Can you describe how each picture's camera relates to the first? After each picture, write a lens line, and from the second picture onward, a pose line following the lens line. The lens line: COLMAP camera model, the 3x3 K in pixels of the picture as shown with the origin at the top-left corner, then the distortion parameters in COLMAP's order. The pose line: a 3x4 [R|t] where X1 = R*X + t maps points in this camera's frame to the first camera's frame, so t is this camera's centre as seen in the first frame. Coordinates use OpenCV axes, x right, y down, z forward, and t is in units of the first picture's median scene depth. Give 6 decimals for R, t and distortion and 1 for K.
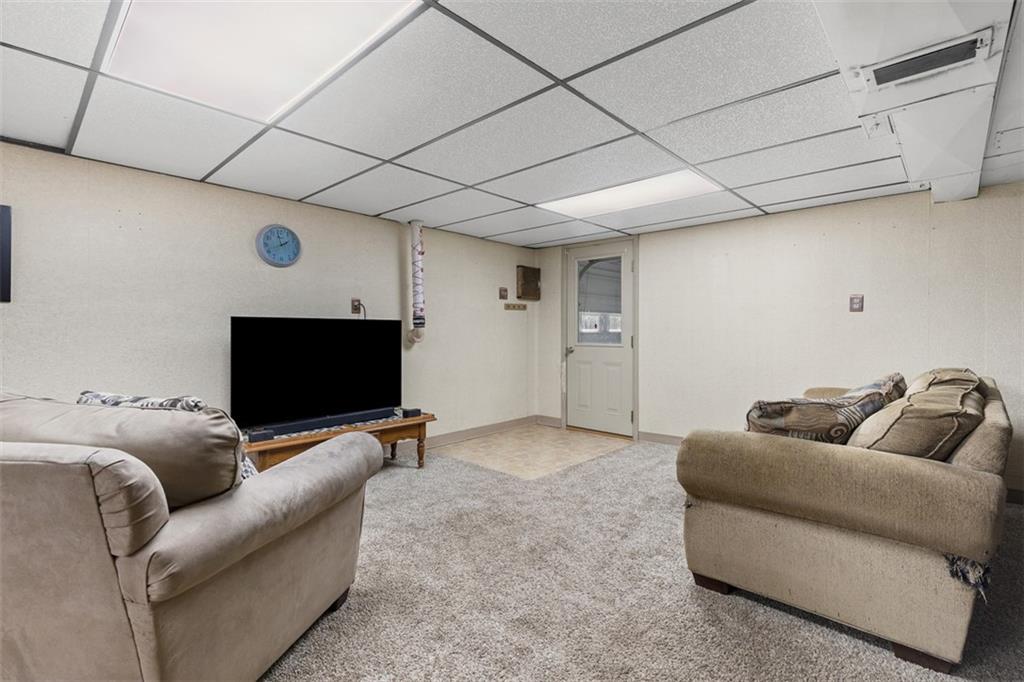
lens RADIAL K [[461.5, 0, 512.1], [0, 461.5, 336.7], [0, 0, 1]] dist [-0.000895, -0.000197]
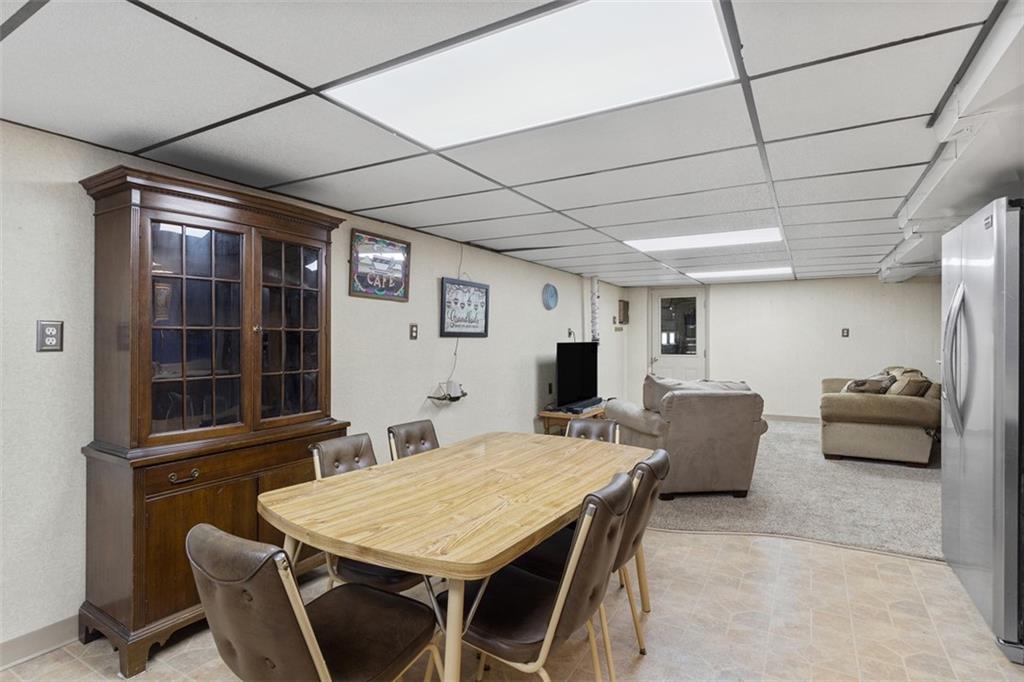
lens RADIAL K [[512.8, 0, 510.9], [0, 512.8, 340.5], [0, 0, 1]] dist [-0.000001, 0.000207]
pose [[0.973425, -0.002906, 0.228990, -0.919125], [0.004086, 0.999981, -0.004679, -0.033245], [-0.228972, 0.005490, 0.973418, -0.616673]]
